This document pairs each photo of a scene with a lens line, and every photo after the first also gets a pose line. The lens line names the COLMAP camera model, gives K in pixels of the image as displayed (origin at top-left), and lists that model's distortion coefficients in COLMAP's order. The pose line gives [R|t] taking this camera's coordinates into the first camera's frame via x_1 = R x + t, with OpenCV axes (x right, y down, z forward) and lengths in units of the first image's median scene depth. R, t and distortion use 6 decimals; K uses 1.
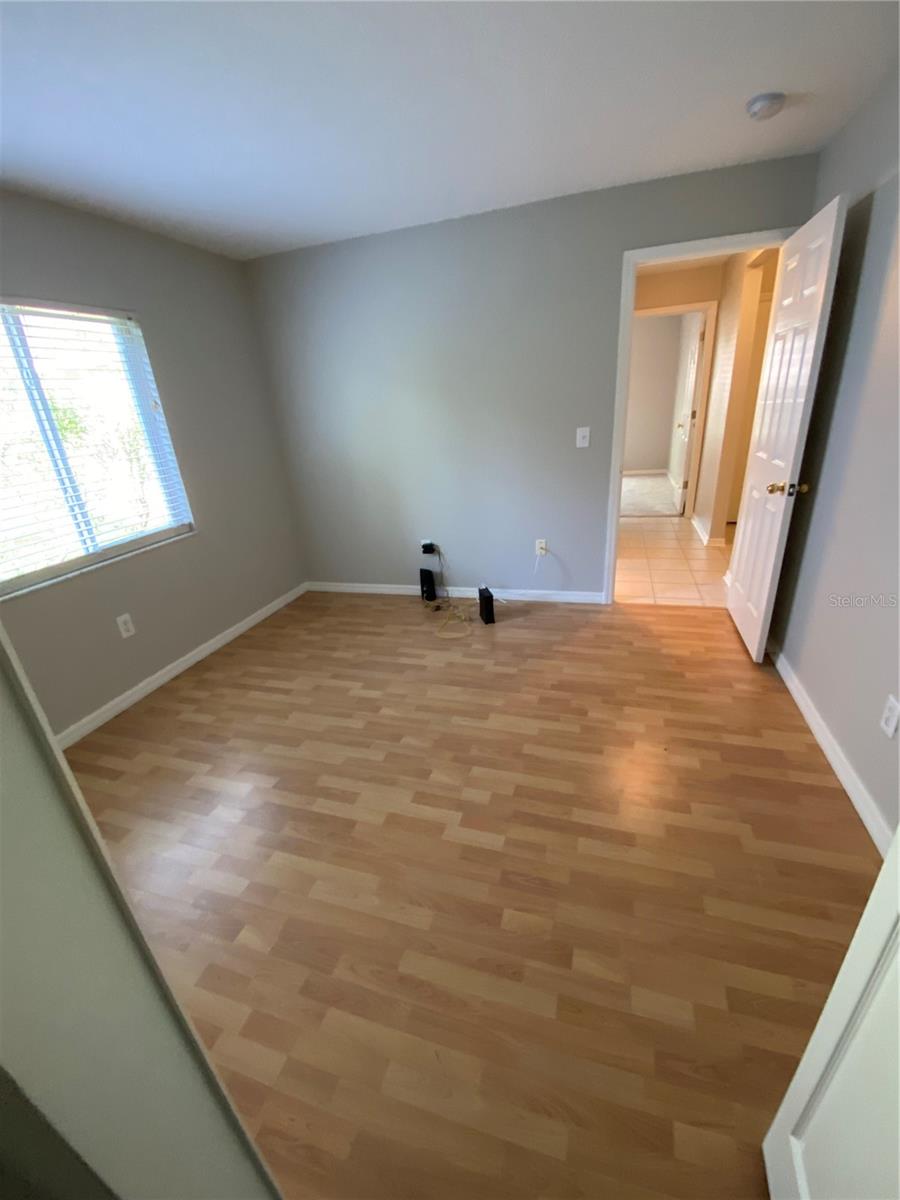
lens RADIAL K [[479.5, 0, 453.5], [0, 479.5, 604.5], [0, 0, 1]] dist [-0.018606, -0.003639]
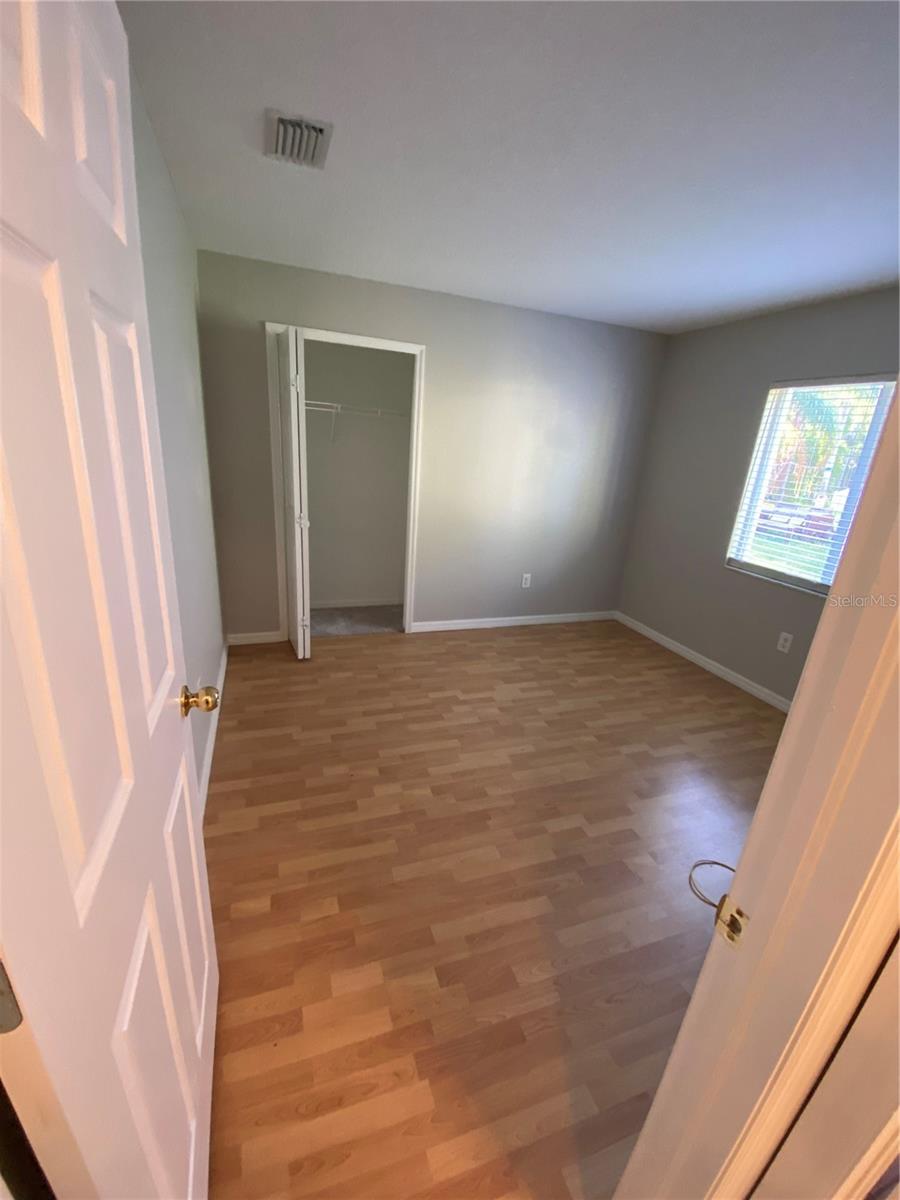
lens RADIAL K [[479.5, 0, 446.0], [0, 479.5, 607.9], [0, 0, 1]] dist [-0.018606, -0.003639]
pose [[-0.802567, 0.218174, -0.555236, 0.638430], [-0.241365, 0.732391, 0.636668, -0.586379], [0.545554, 0.644983, -0.535133, 1.168434]]
